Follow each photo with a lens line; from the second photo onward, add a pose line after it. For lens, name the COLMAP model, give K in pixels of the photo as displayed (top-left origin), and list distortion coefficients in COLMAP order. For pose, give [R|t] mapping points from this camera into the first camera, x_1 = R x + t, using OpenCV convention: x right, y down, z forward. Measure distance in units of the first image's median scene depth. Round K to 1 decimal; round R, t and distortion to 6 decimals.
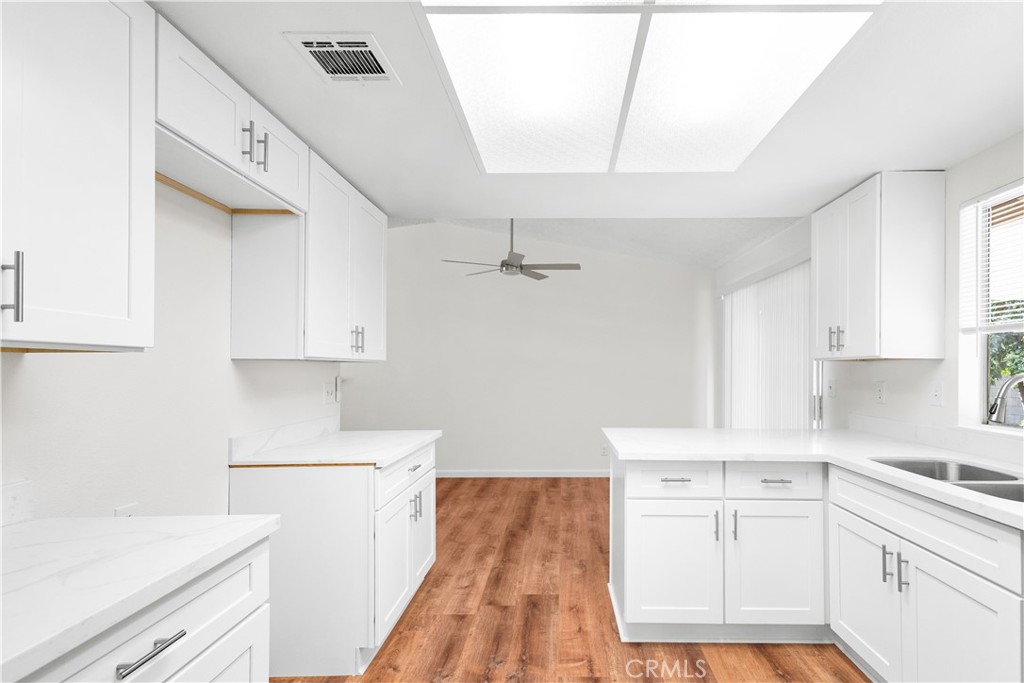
lens RADIAL K [[477.0, 0, 560.1], [0, 477.0, 363.4], [0, 0, 1]] dist [0.017622, -0.000178]
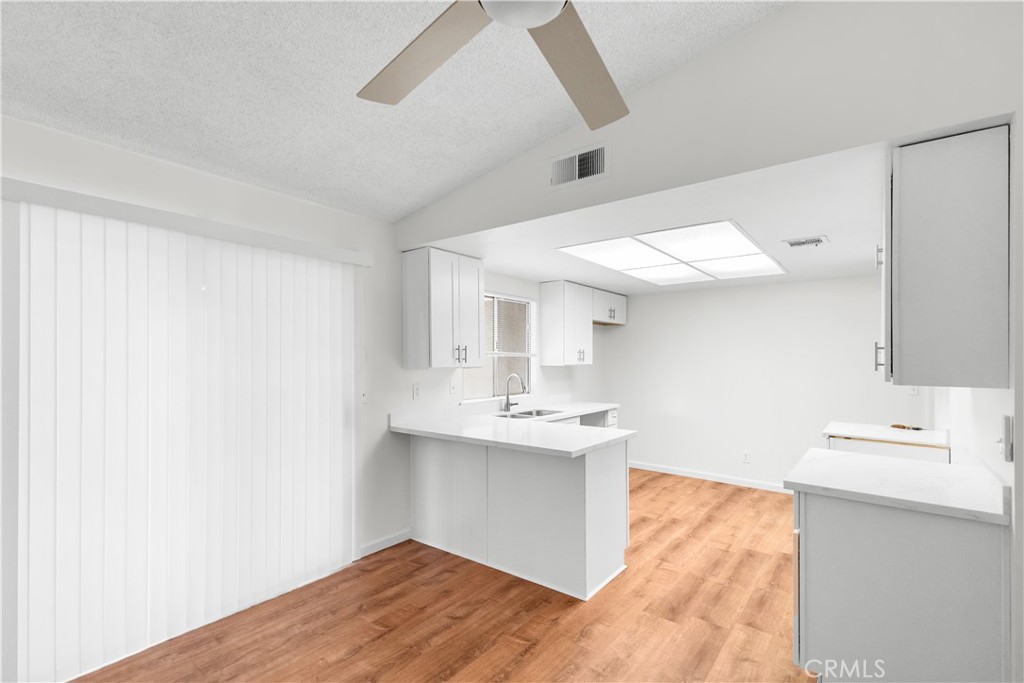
lens RADIAL K [[469.3, 0, 507.6], [0, 469.3, 353.6], [0, 0, 1]] dist [0.019594, -0.000537]
pose [[-0.786569, 0.000207, 0.617502, -0.460091], [-0.010964, 0.999838, -0.014301, -0.040347], [-0.617405, -0.018019, -0.786439, 2.312908]]
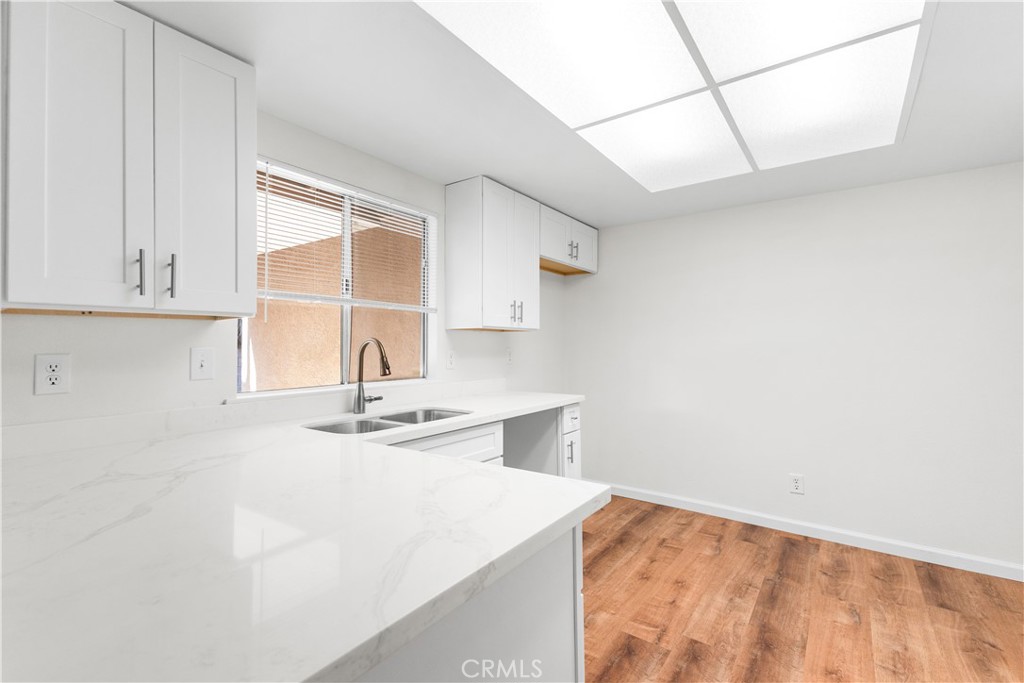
lens RADIAL K [[459.2, 0, 511.2], [0, 459.2, 330.4], [0, 0, 1]] dist [0.016526, -0.000694]
pose [[-0.812805, 0.017991, 0.582258, -0.072722], [-0.006138, 0.999203, -0.039442, 0.034905], [-0.582503, -0.035633, -0.812047, 1.364643]]
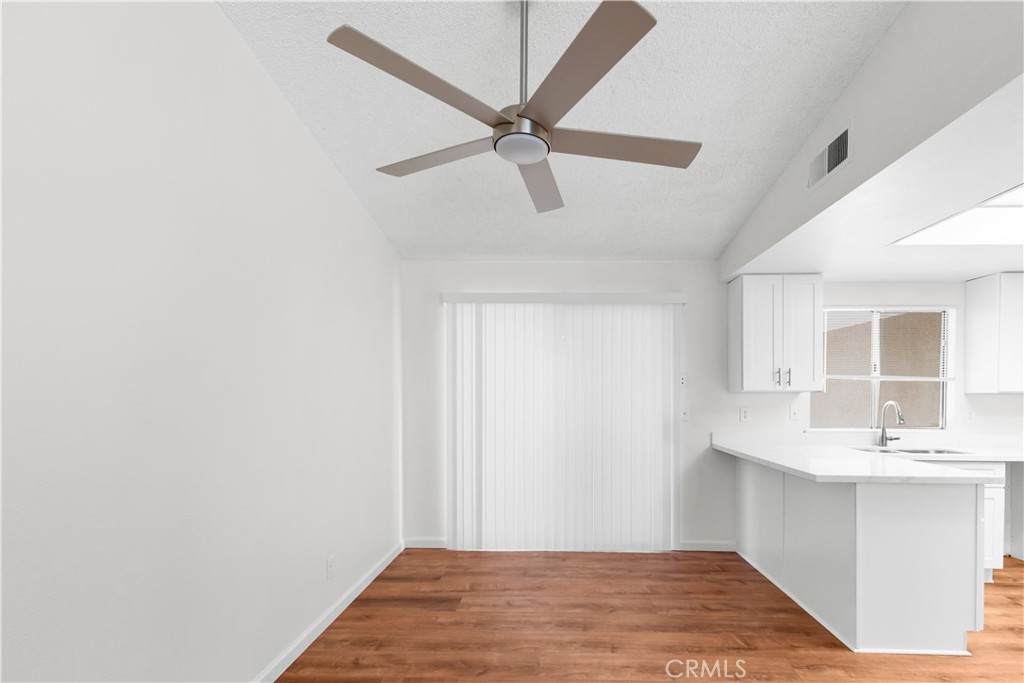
lens RADIAL K [[473.0, 0, 540.6], [0, 473.0, 399.7], [0, 0, 1]] dist [0.015058, -0.000610]
pose [[0.032455, -0.013673, 0.999380, -0.951320], [-0.015925, 0.999772, 0.014196, 0.006122], [-0.999346, -0.016376, 0.032230, 1.903875]]
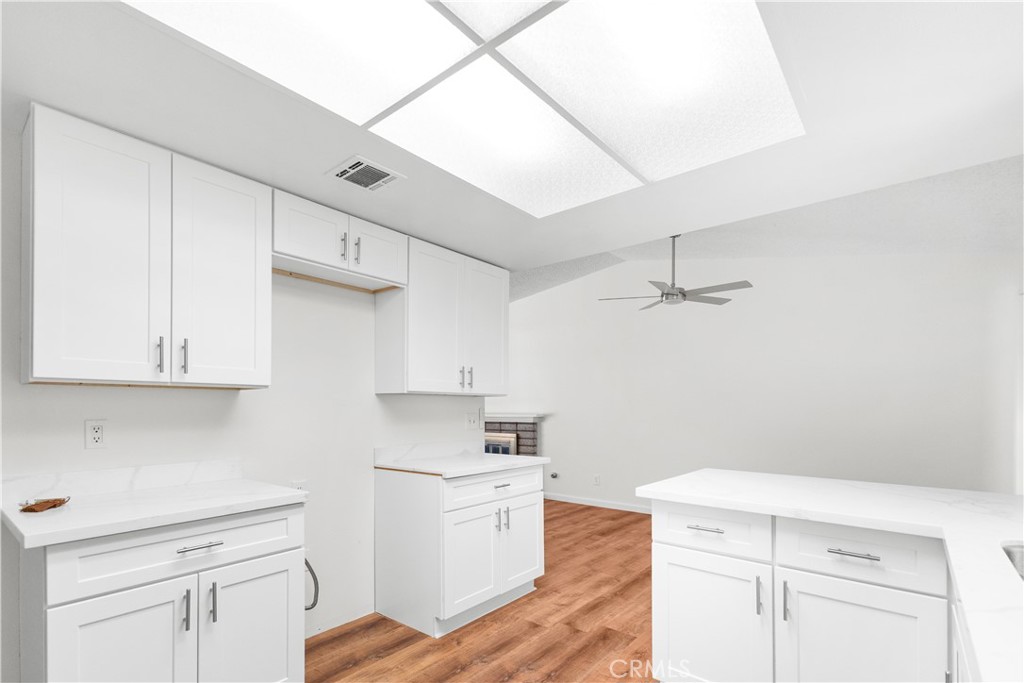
lens RADIAL K [[477.8, 0, 509.7], [0, 477.8, 404.3], [0, 0, 1]] dist [0.017664, -0.000338]
pose [[0.773780, -0.003032, -0.633447, 0.482748], [0.005377, 0.999984, 0.001782, 0.019246], [0.633432, -0.004785, 0.773784, 0.121151]]
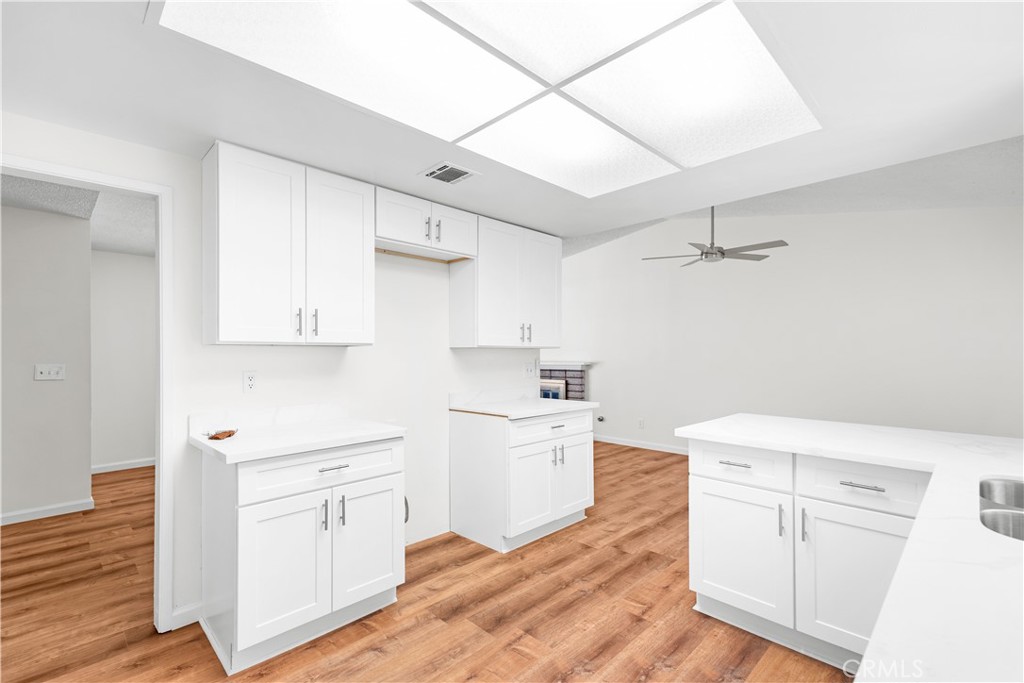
lens RADIAL K [[454.9, 0, 510.9], [0, 454.9, 351.9], [0, 0, 1]] dist [0.014891, -0.000397]
pose [[0.707989, -0.004360, -0.706210, 0.552646], [0.009200, 0.999953, 0.003049, 0.002412], [0.706164, -0.008656, 0.707995, -0.001972]]
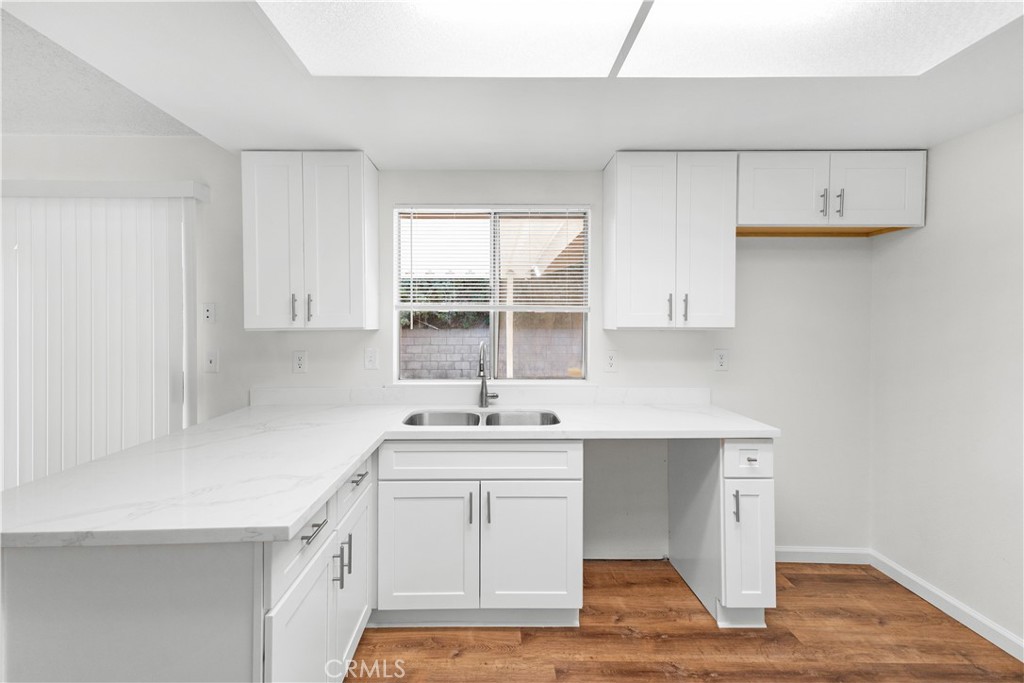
lens RADIAL K [[452.8, 0, 497.6], [0, 452.8, 324.8], [0, 0, 1]] dist [0.015614, -0.000102]
pose [[-0.006570, -0.008463, 0.999943, -0.333988], [-0.008811, 0.999926, 0.008405, -0.034035], [-0.999940, -0.008756, -0.006644, 0.722454]]
